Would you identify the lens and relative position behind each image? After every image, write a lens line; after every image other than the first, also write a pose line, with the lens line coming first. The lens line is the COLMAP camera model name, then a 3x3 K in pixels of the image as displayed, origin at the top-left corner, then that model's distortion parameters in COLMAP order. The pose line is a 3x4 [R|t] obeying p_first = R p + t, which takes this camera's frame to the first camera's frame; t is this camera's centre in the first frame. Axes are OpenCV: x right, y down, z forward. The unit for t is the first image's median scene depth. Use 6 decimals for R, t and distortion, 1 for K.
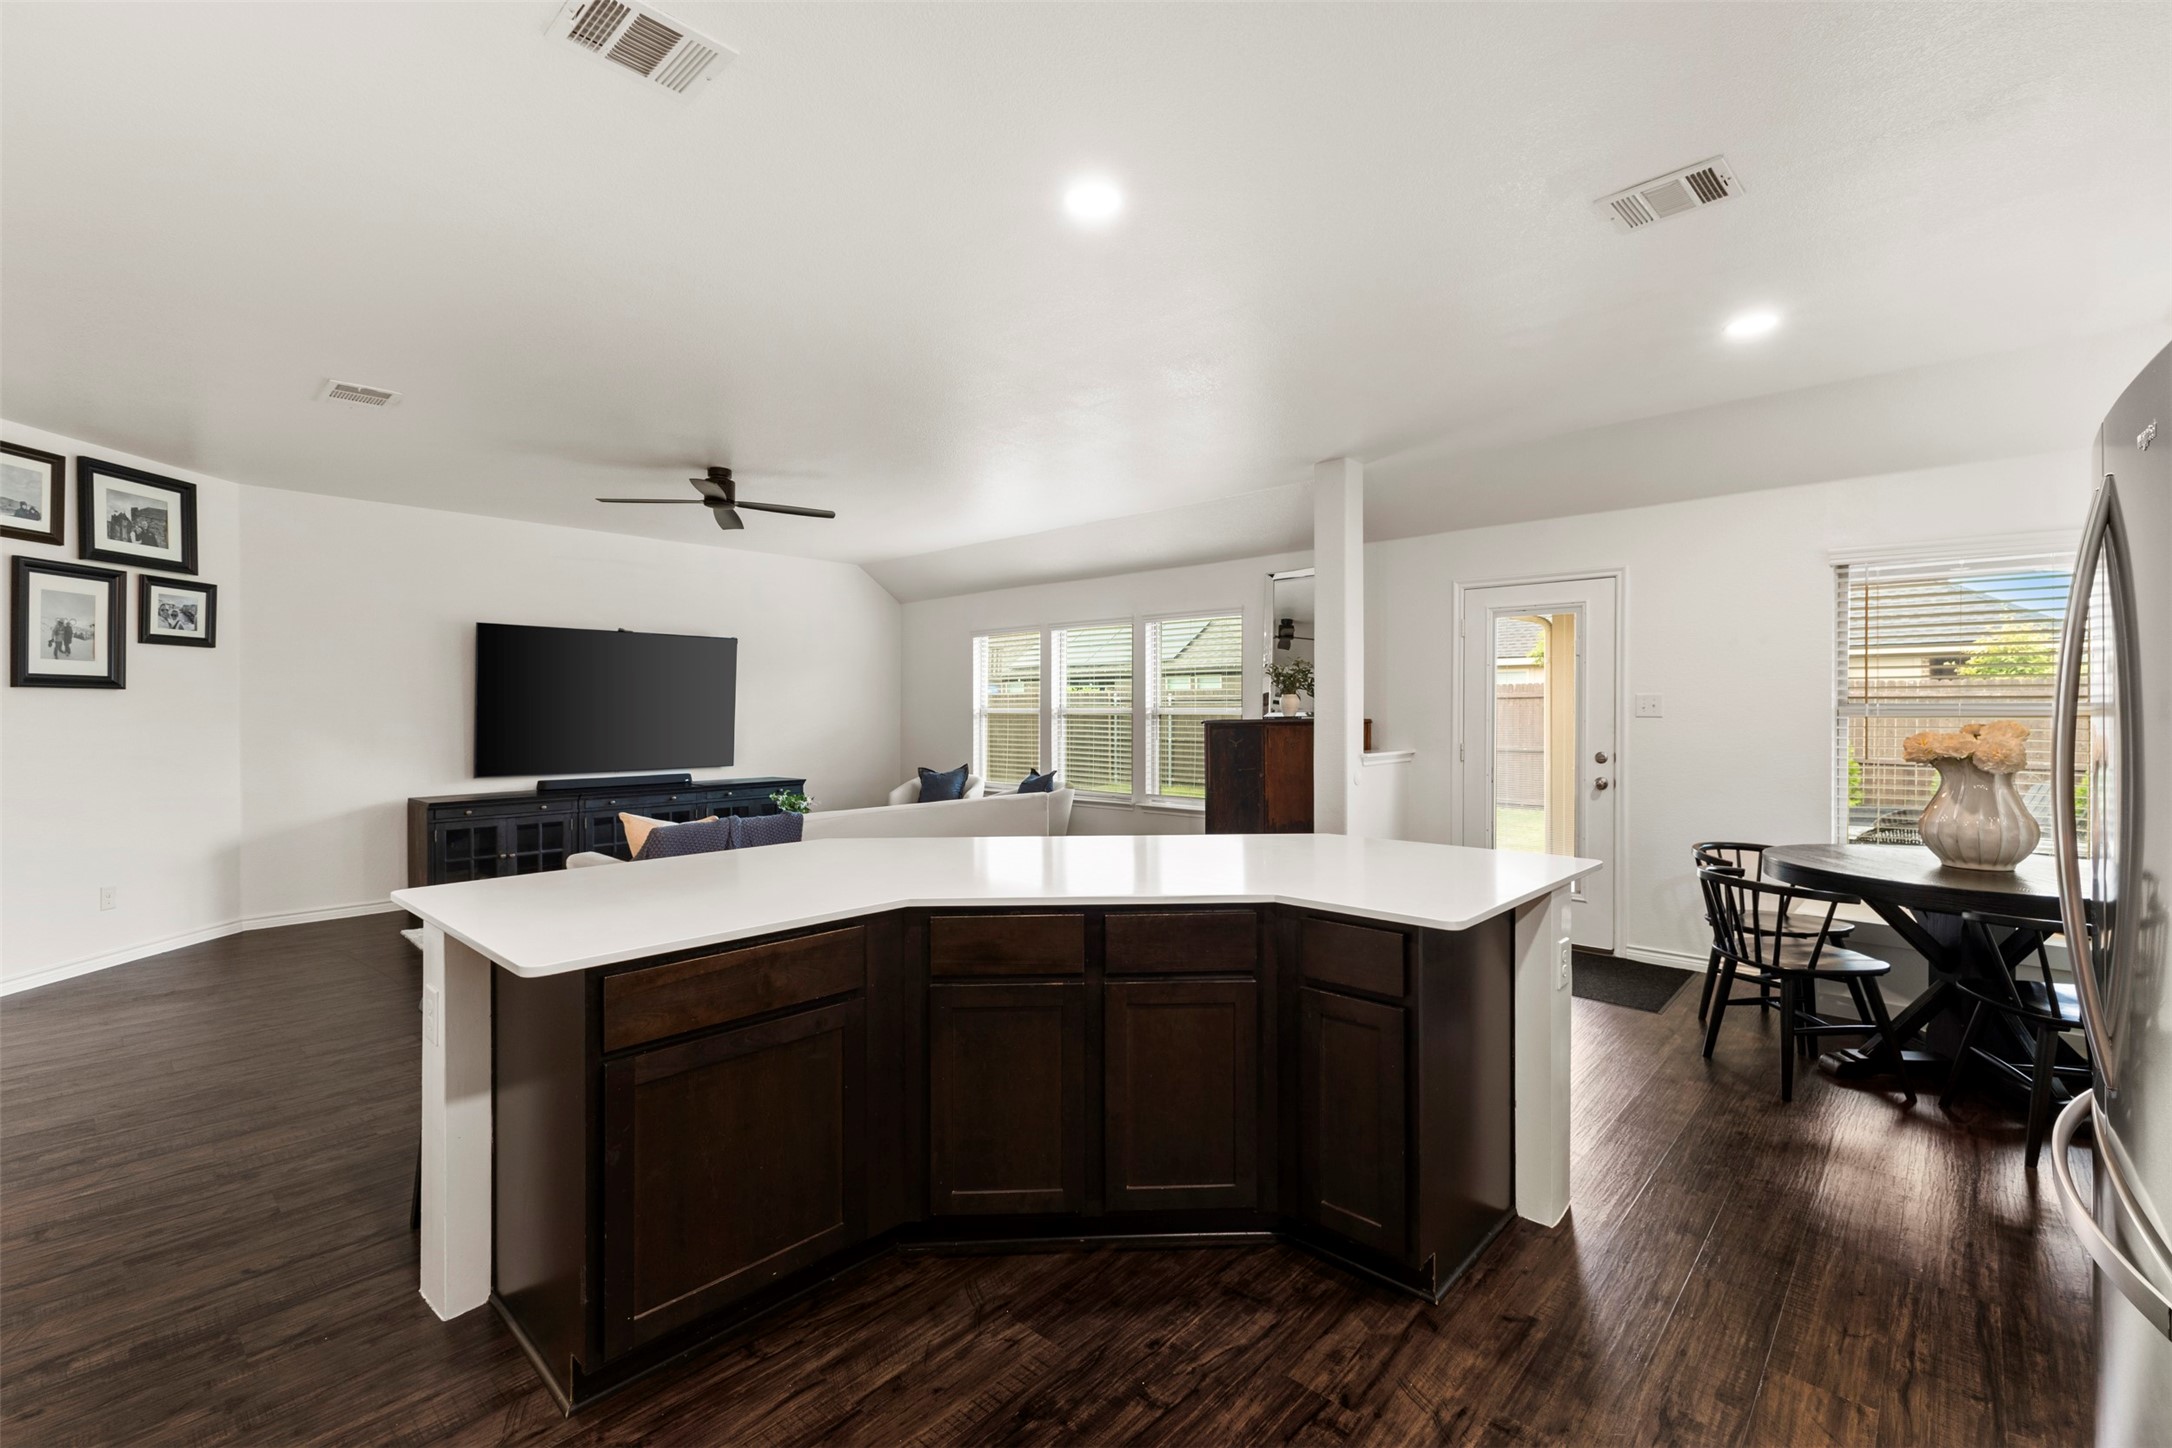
lens RADIAL K [[937.2, 0, 1091.0], [0, 937.2, 719.4], [0, 0, 1]] dist [0.000440, -0.000072]
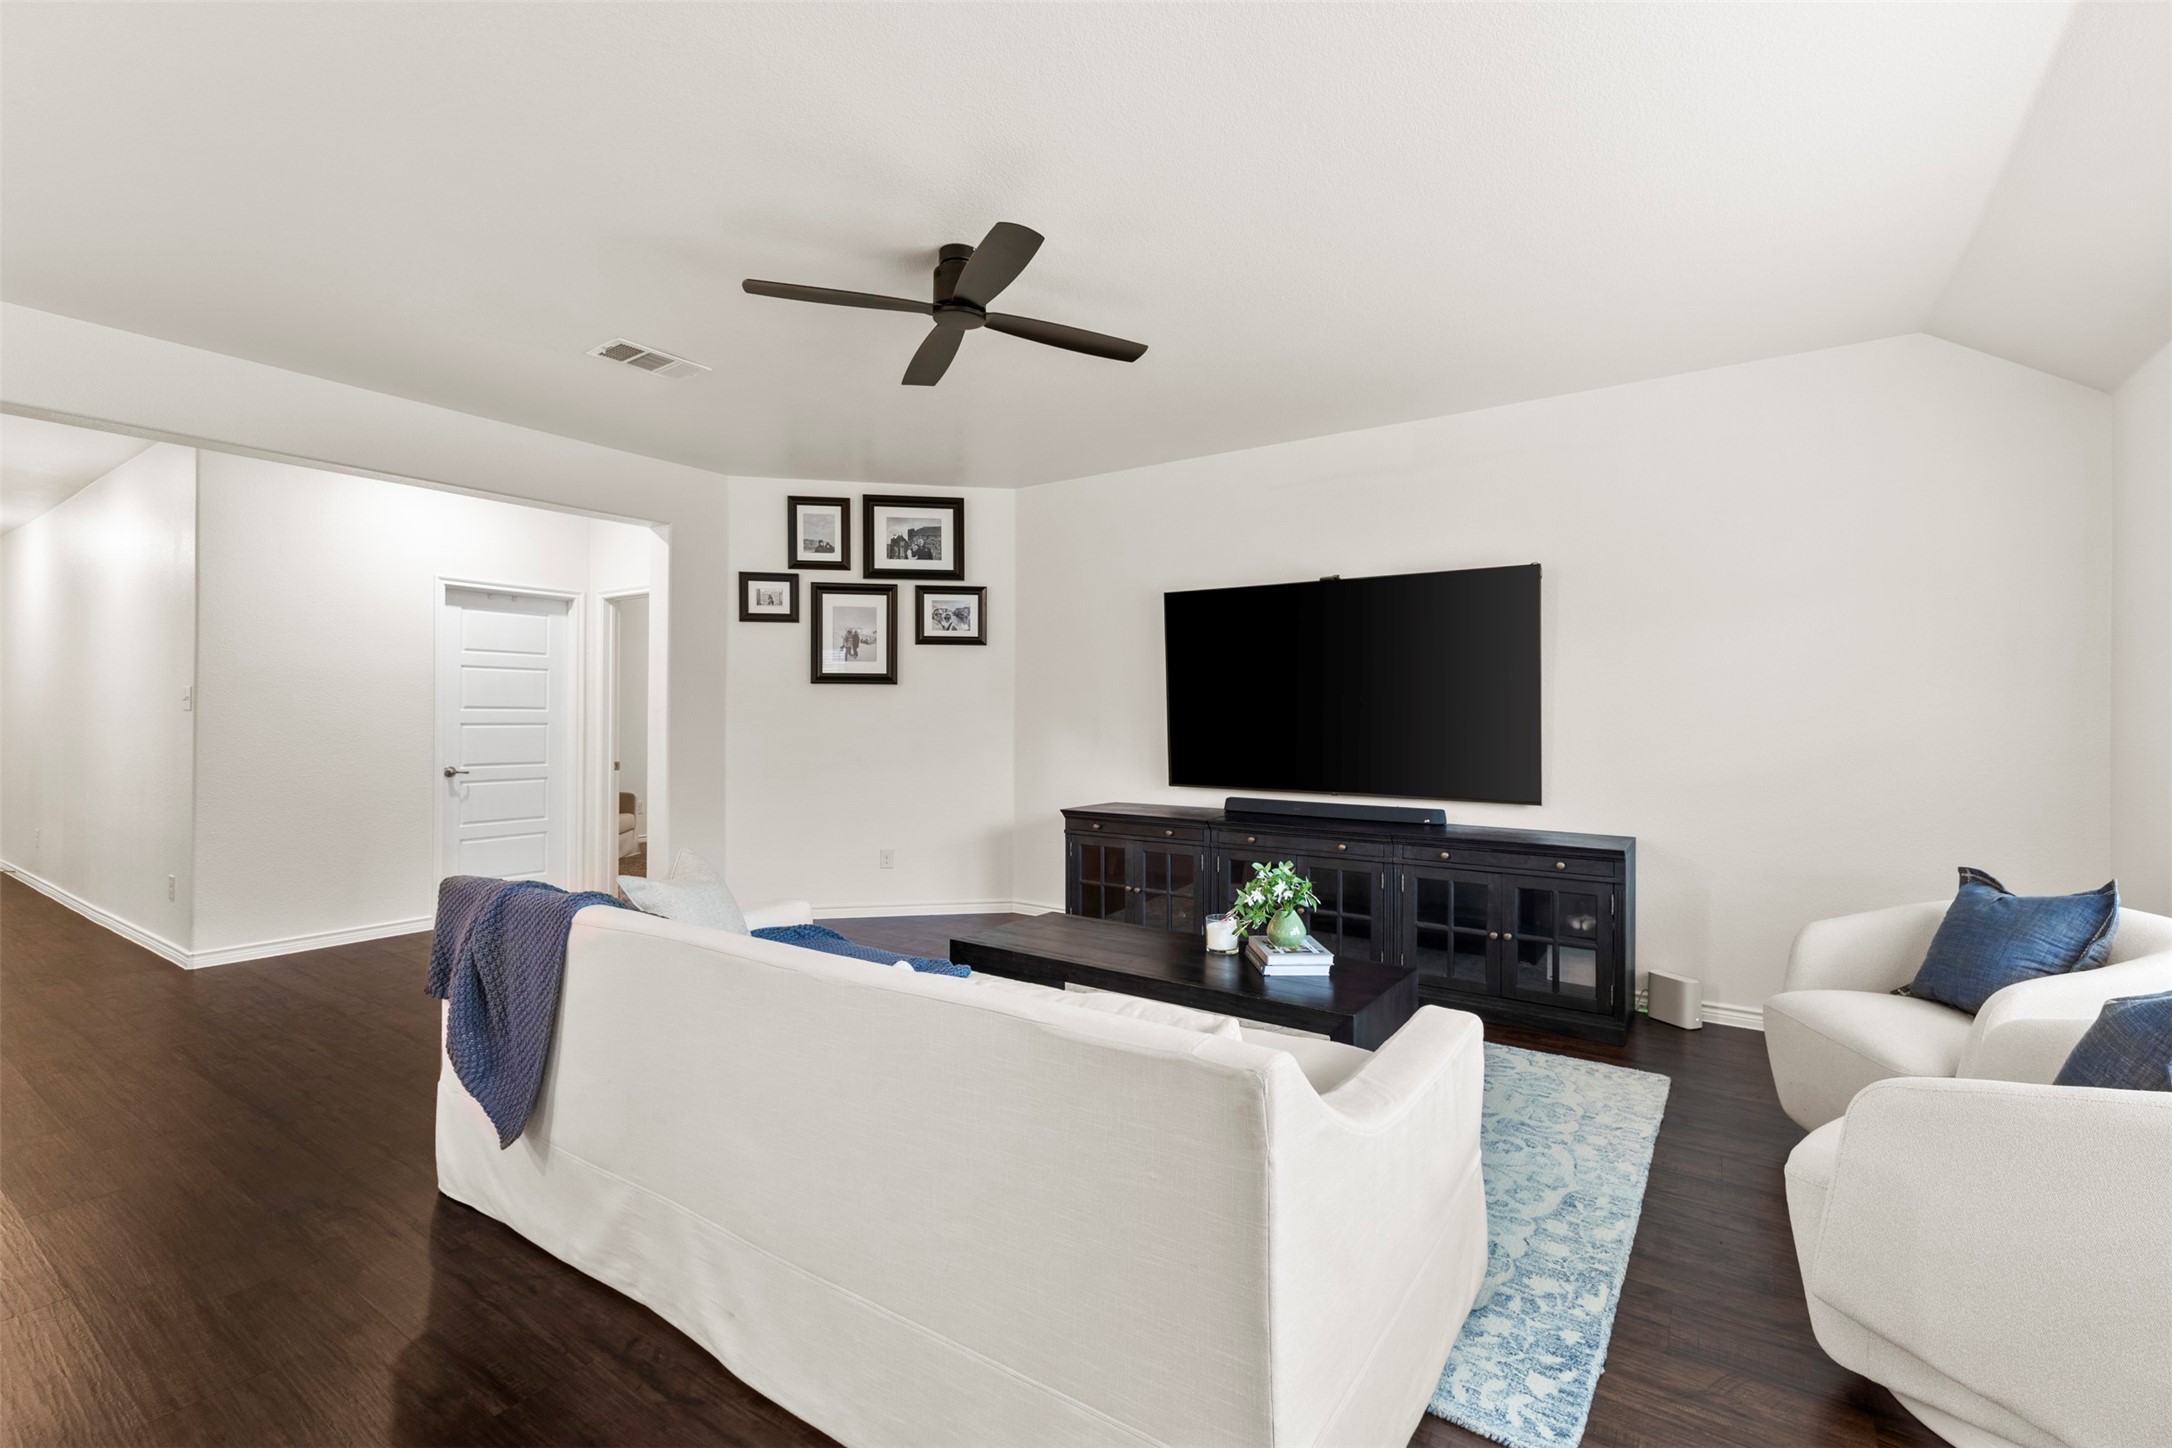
lens RADIAL K [[937.2, 0, 1079.4], [0, 937.2, 716.2], [0, 0, 1]] dist [0.000440, -0.000072]
pose [[0.144328, 0.005382, -0.989515, 0.168970], [-0.014023, 0.999896, 0.003393, 0.000744], [0.989431, 0.013386, 0.144389, 1.042658]]
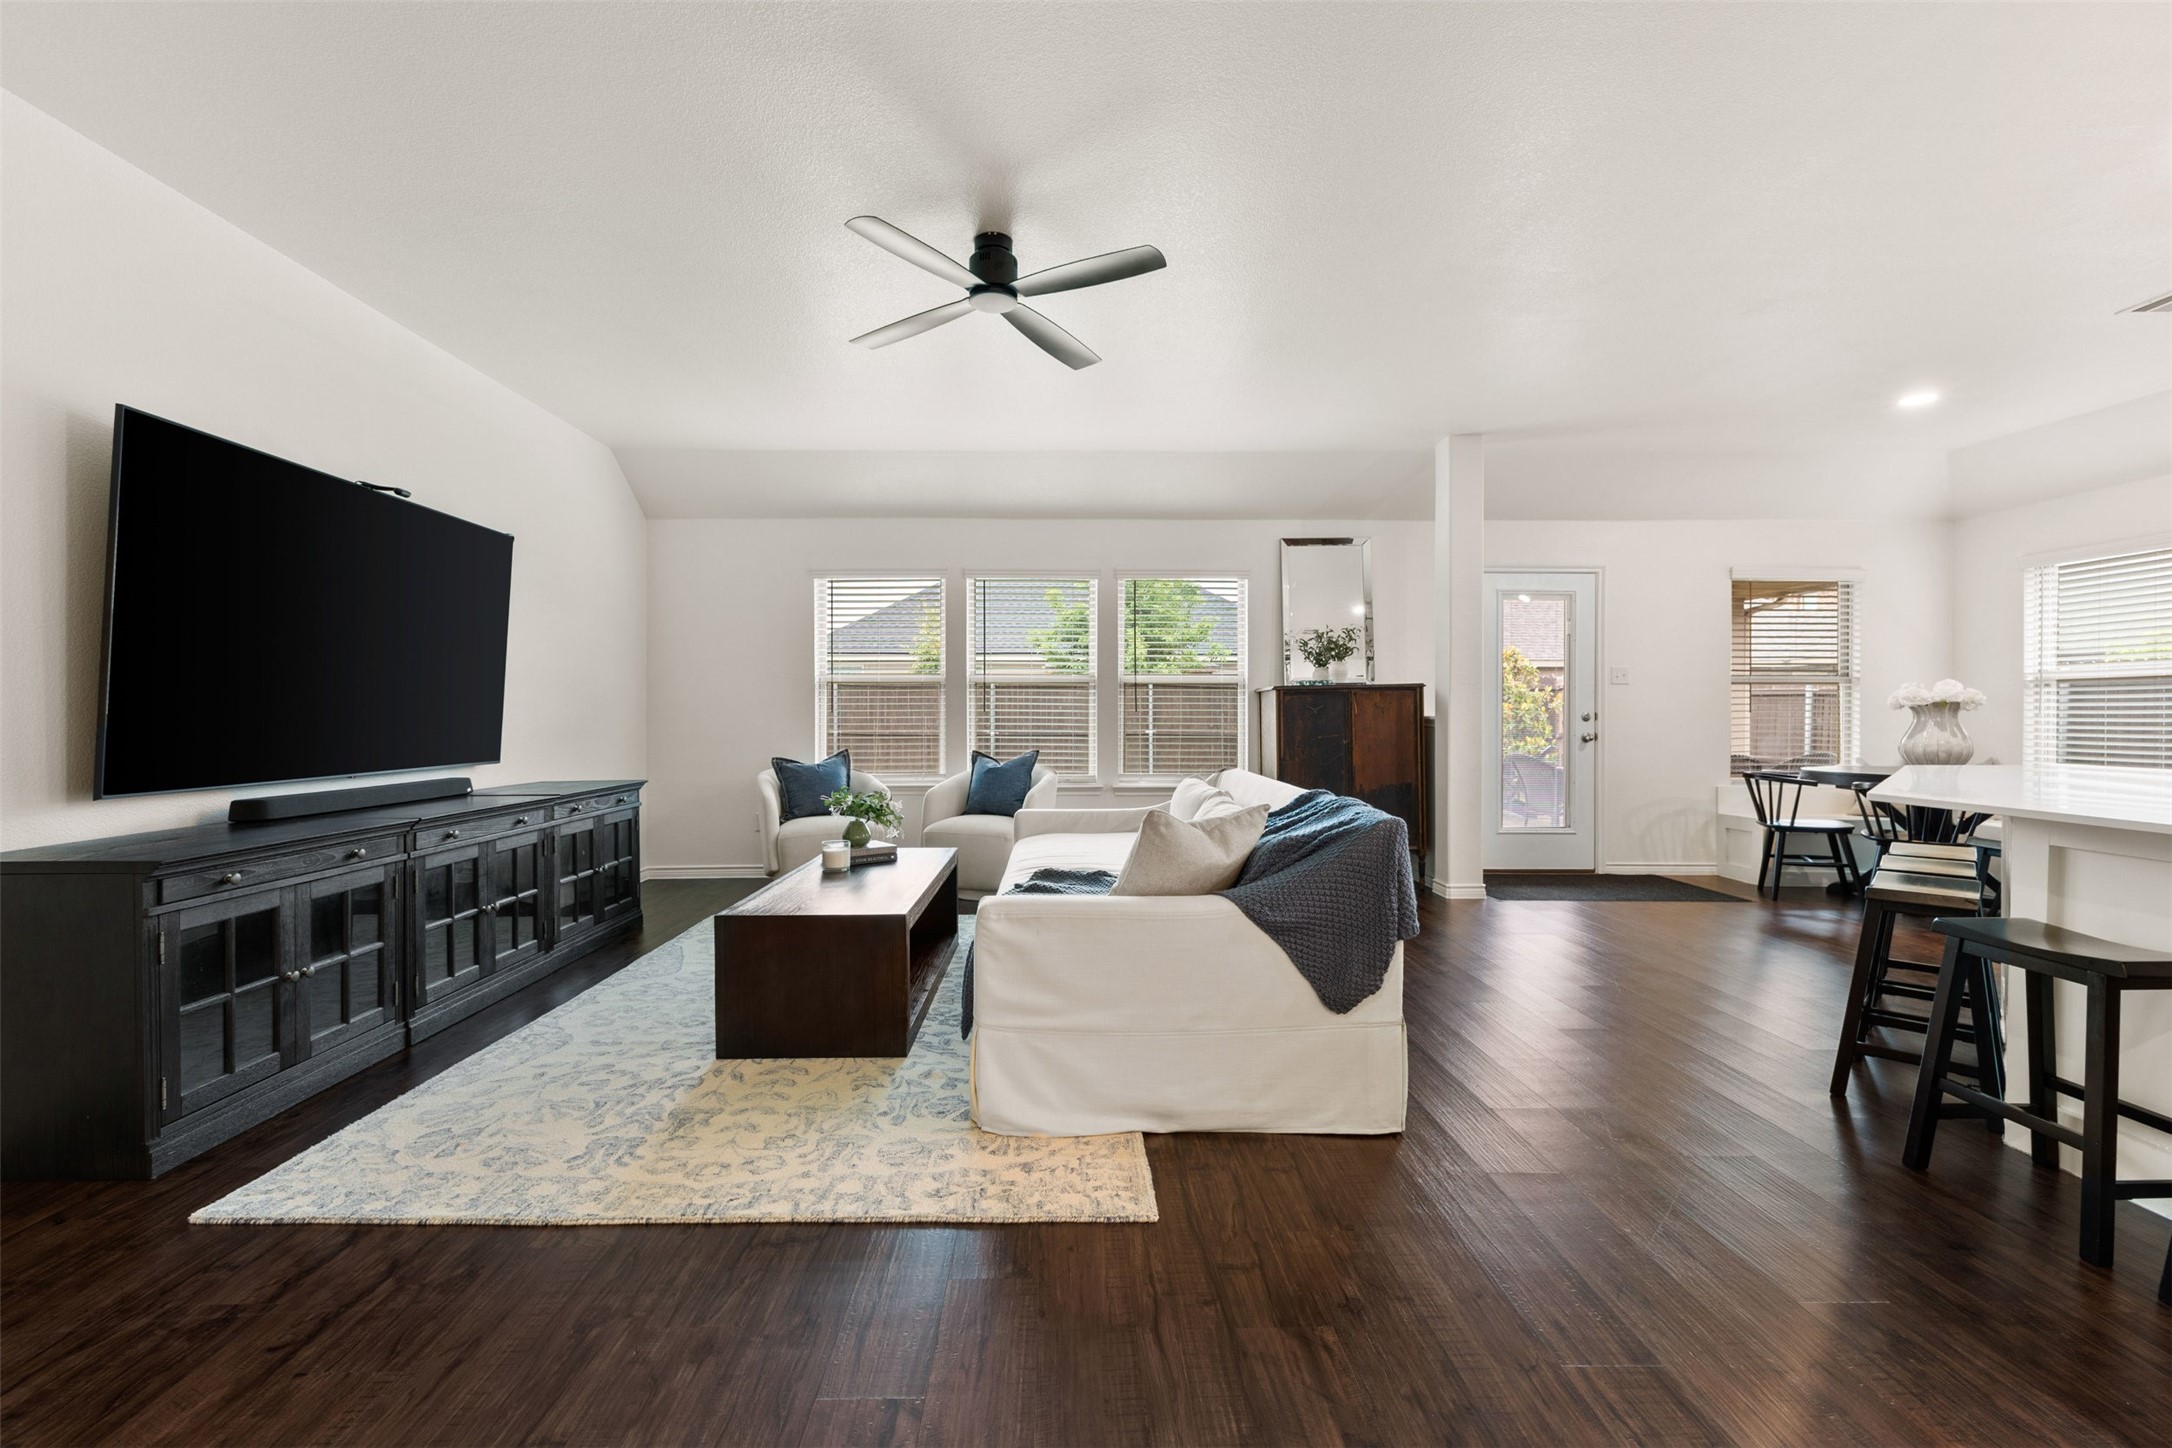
lens RADIAL K [[937.2, 0, 1061.7], [0, 937.2, 719.1], [0, 0, 1]] dist [0.000440, -0.000072]
pose [[0.730011, -0.003546, 0.683426, -0.816243], [0.005968, 0.999981, -0.001186, 0.040906], [-0.683410, 0.004944, 0.730018, 0.564144]]
